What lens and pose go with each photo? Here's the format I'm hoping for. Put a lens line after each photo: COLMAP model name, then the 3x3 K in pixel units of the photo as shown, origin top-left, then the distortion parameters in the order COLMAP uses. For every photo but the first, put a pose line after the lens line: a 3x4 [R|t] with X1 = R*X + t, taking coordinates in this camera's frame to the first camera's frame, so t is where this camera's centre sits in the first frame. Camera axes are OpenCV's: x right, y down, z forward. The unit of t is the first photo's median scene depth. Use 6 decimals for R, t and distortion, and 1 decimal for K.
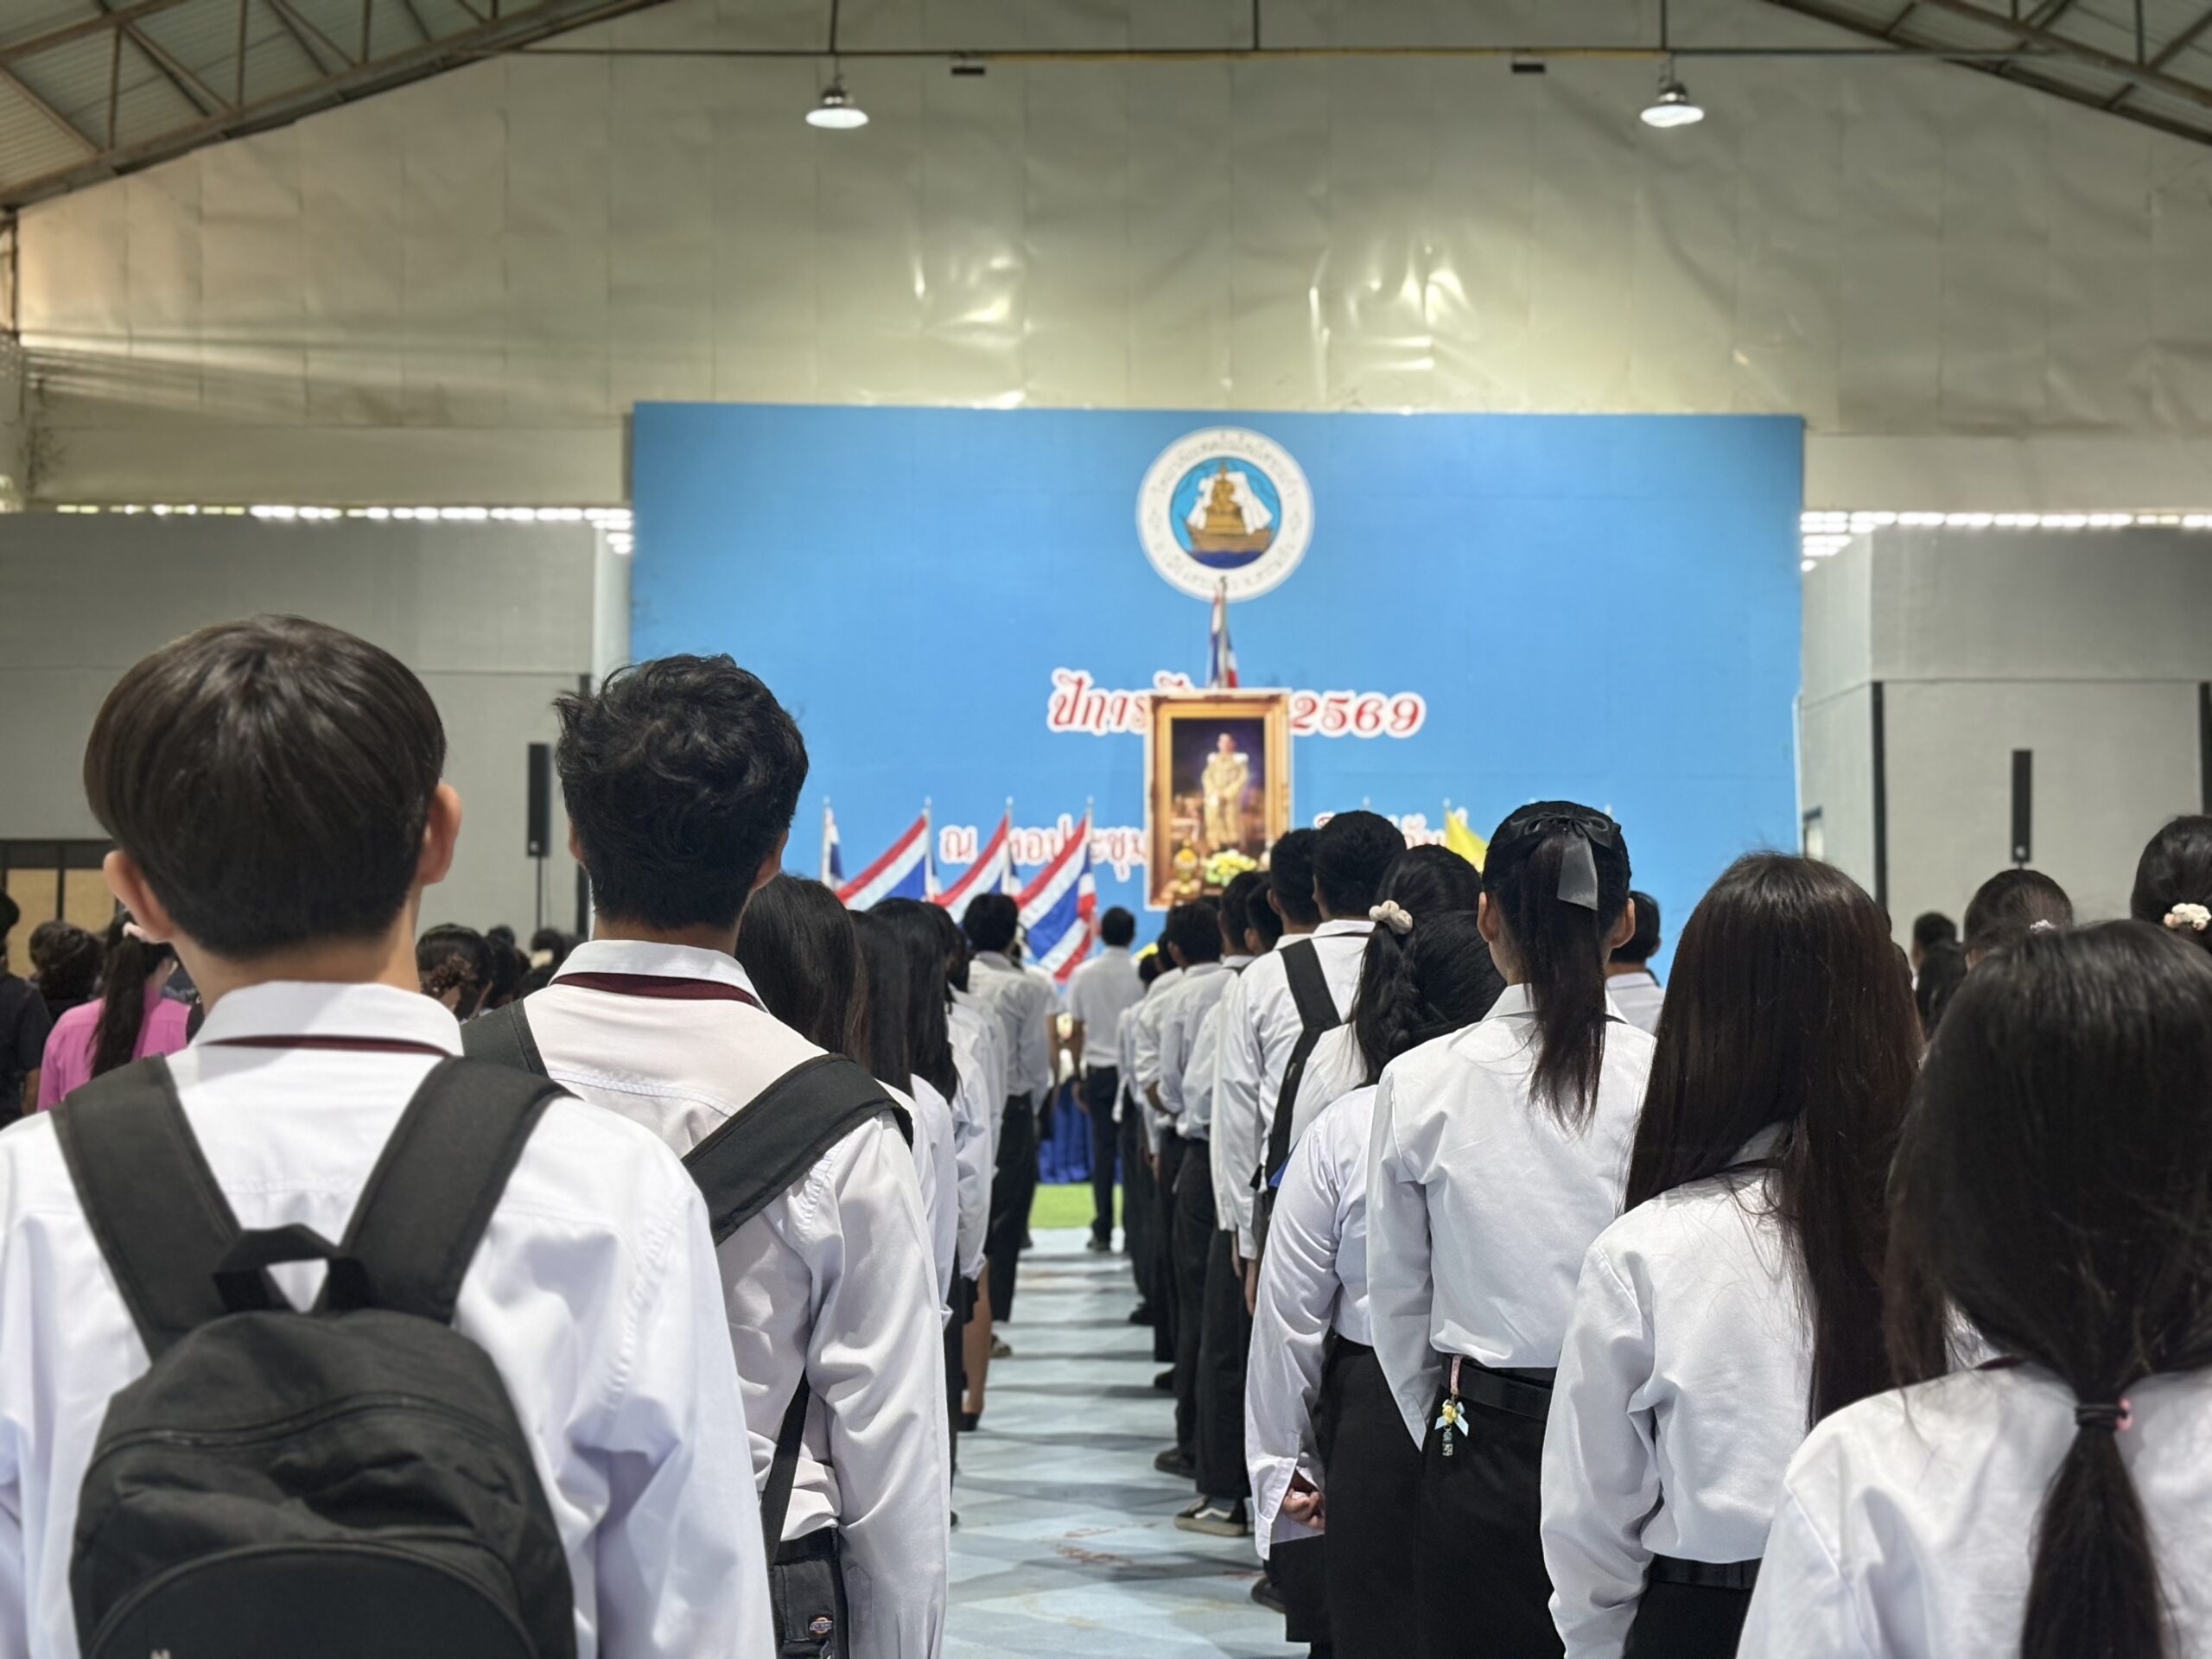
lens RADIAL K [[2889.0, 0, 1074.9], [0, 2889.0, 959.5], [0, 0, 1]] dist [0.271736, -0.983538]
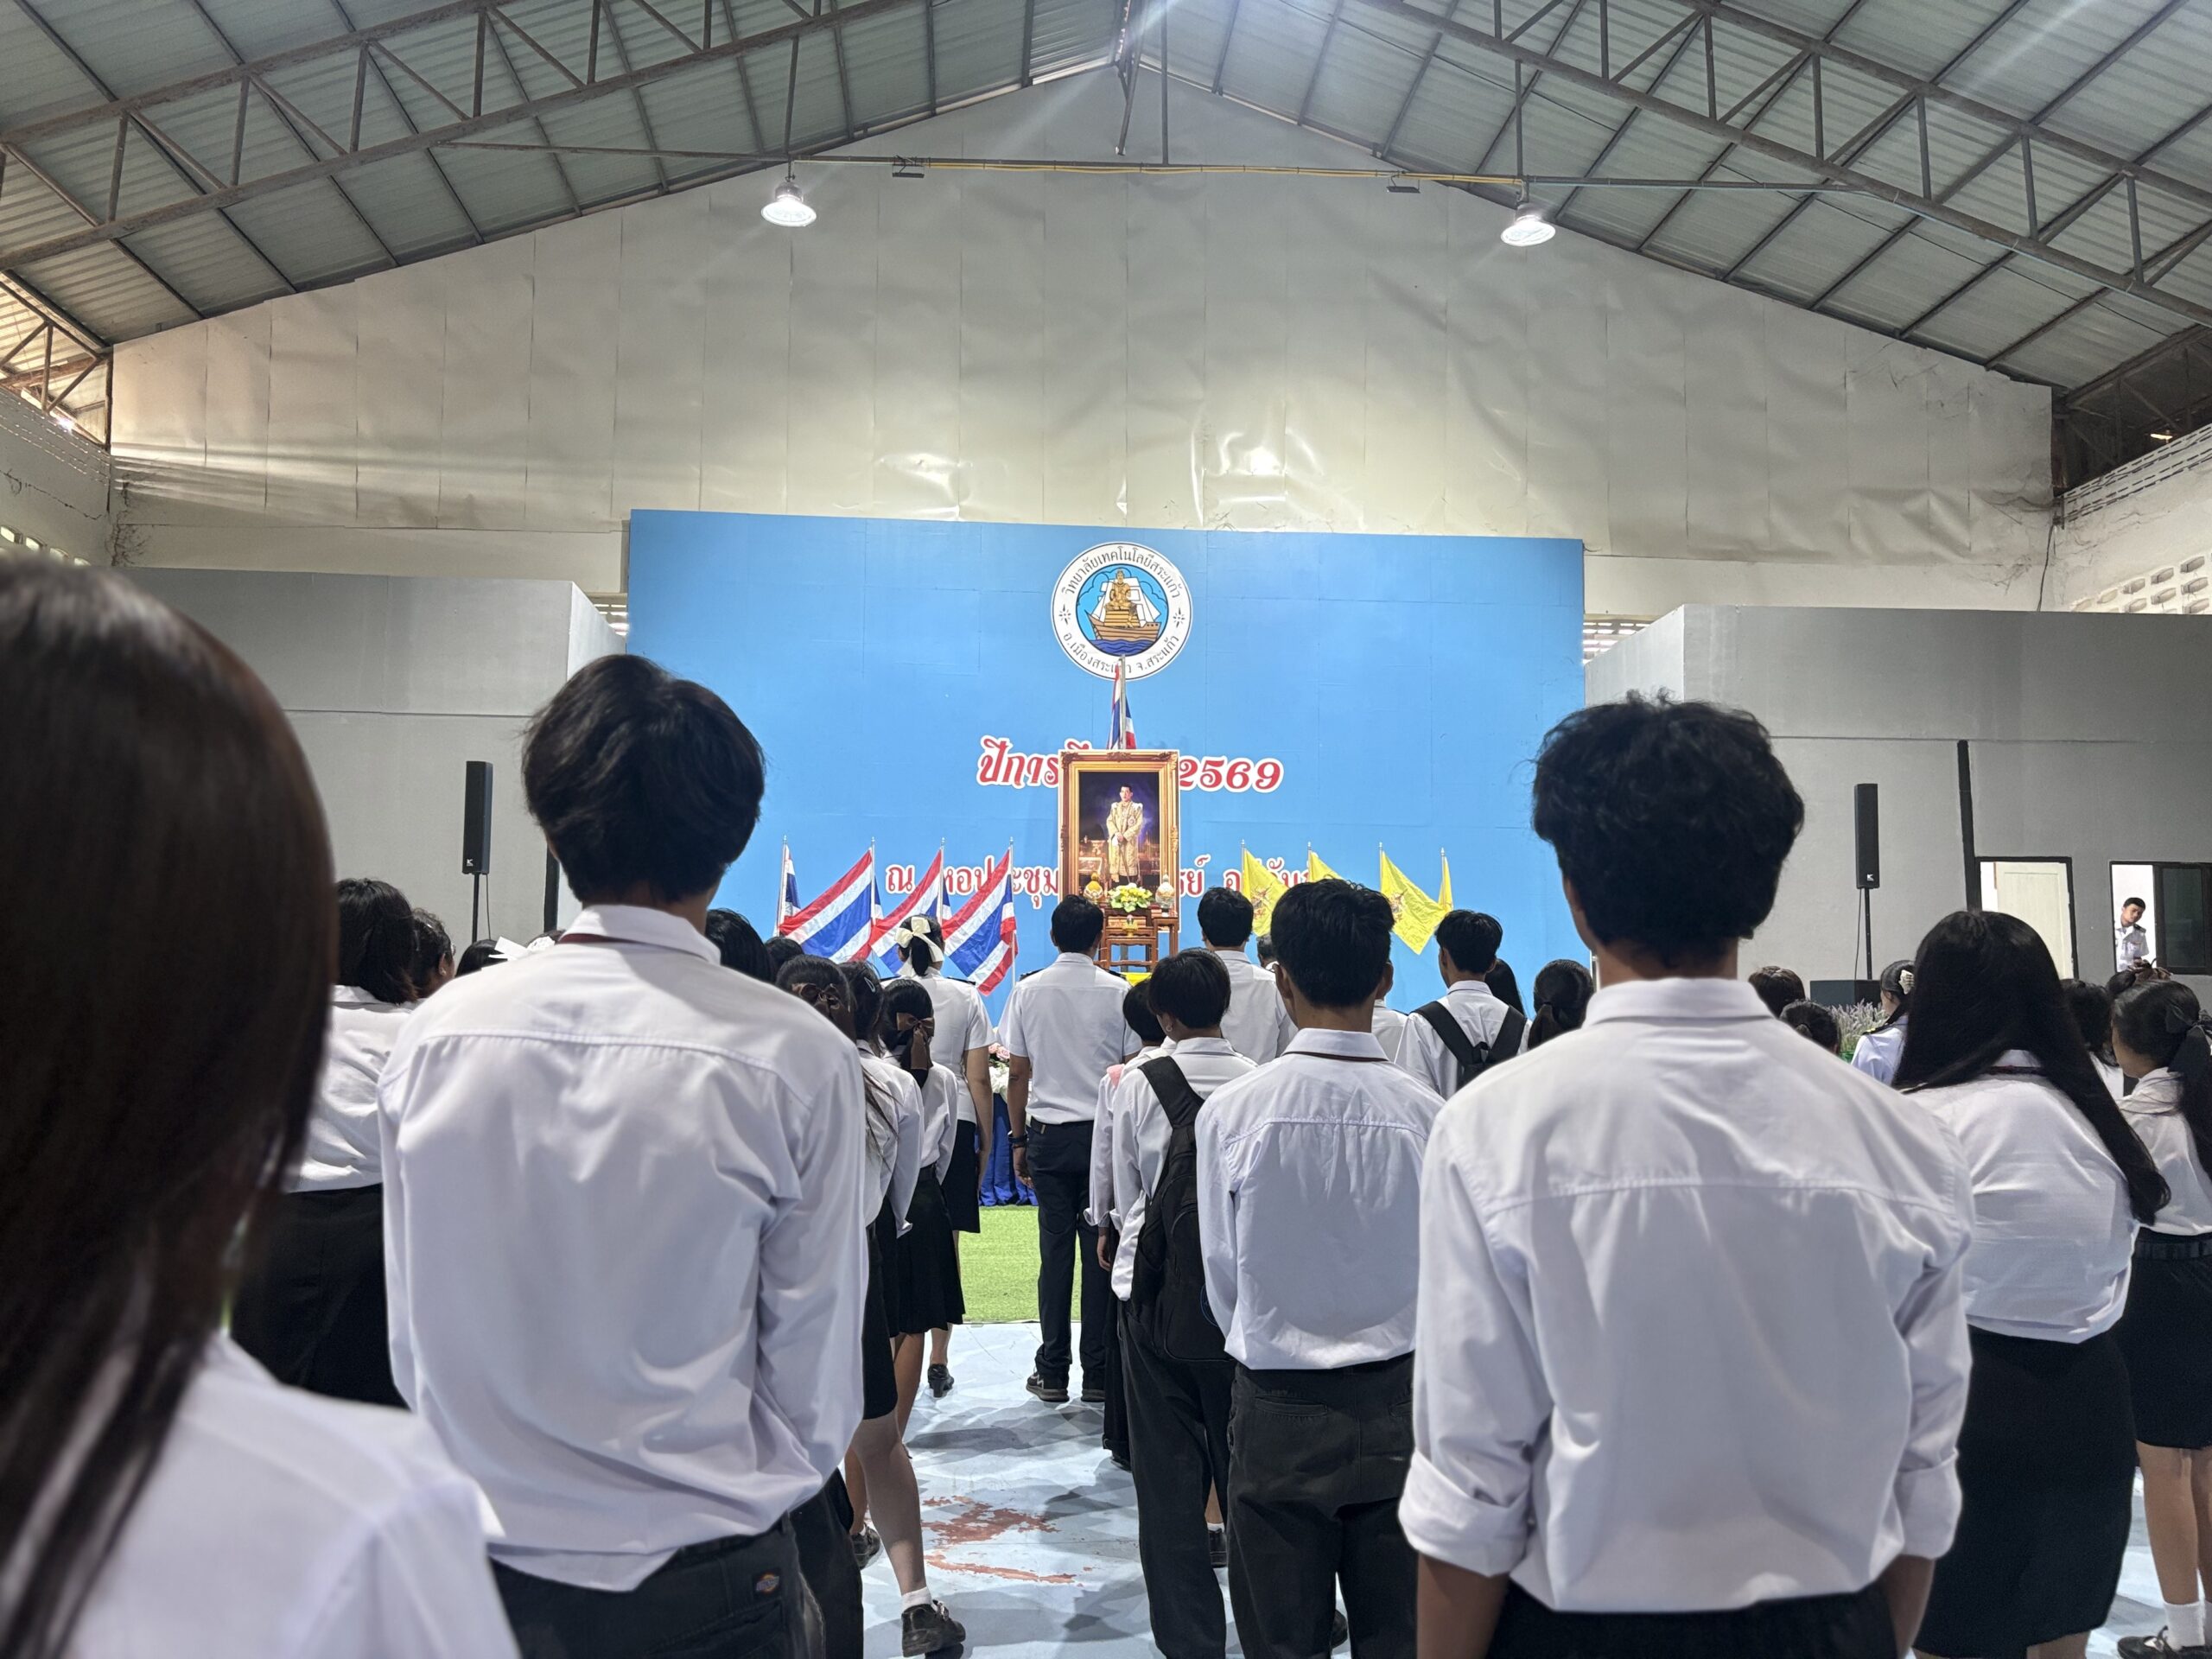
lens RADIAL K [[1670.0, 0, 1099.5], [0, 1670.0, 875.9], [0, 0, 1]] dist [0.013146, -0.001450]
pose [[0.997867, 0.006007, 0.065008, -0.002880], [-0.001979, 0.998083, -0.061850, 0.001708], [-0.065255, 0.061590, 0.995966, 0.310975]]
